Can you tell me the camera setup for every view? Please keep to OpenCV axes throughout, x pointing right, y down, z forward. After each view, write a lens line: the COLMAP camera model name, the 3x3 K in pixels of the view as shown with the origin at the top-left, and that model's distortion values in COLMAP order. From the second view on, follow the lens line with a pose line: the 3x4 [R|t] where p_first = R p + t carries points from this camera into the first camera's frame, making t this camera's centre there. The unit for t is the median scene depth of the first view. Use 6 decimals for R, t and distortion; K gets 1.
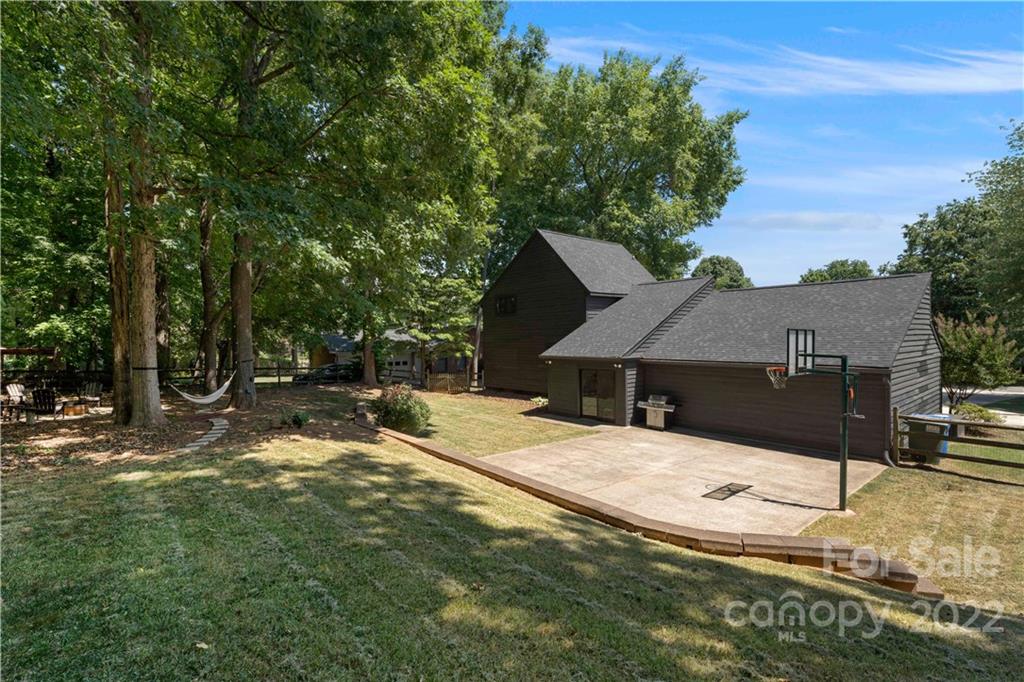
lens RADIAL K [[465.8, 0, 516.1], [0, 465.8, 340.0], [0, 0, 1]] dist [0.010645, -0.001799]
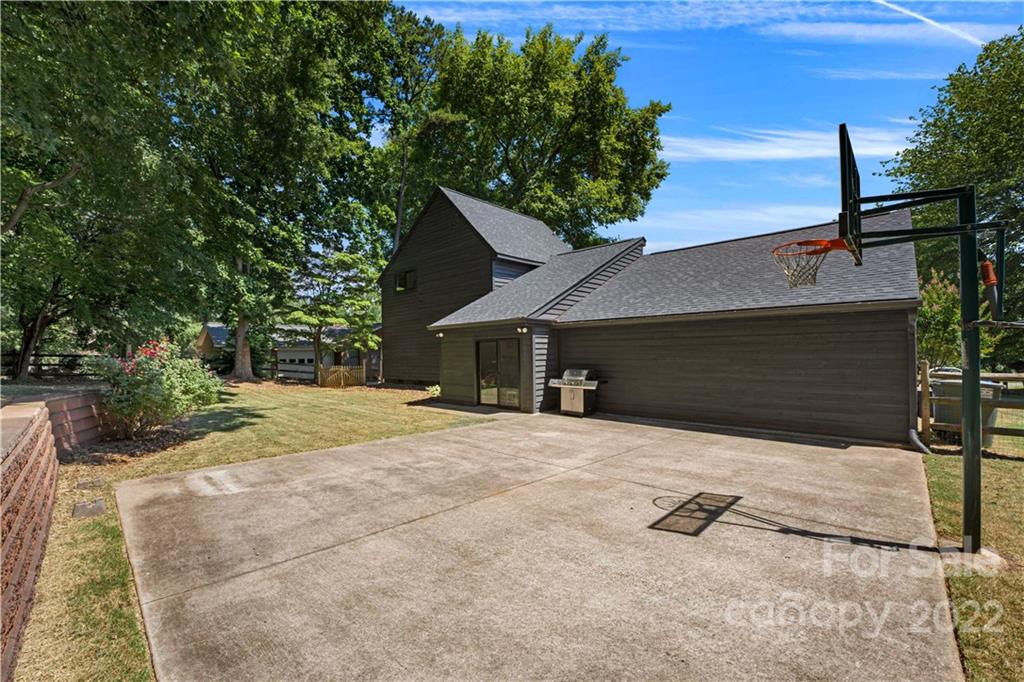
lens RADIAL K [[422.6, 0, 508.5], [0, 422.6, 343.9], [0, 0, 1]] dist [-0.009393, 0.001879]
pose [[0.994101, 0.003608, 0.108398, 0.119927], [-0.000195, 0.999504, -0.031477, 0.093800], [-0.108458, 0.031270, 0.993609, 0.331977]]
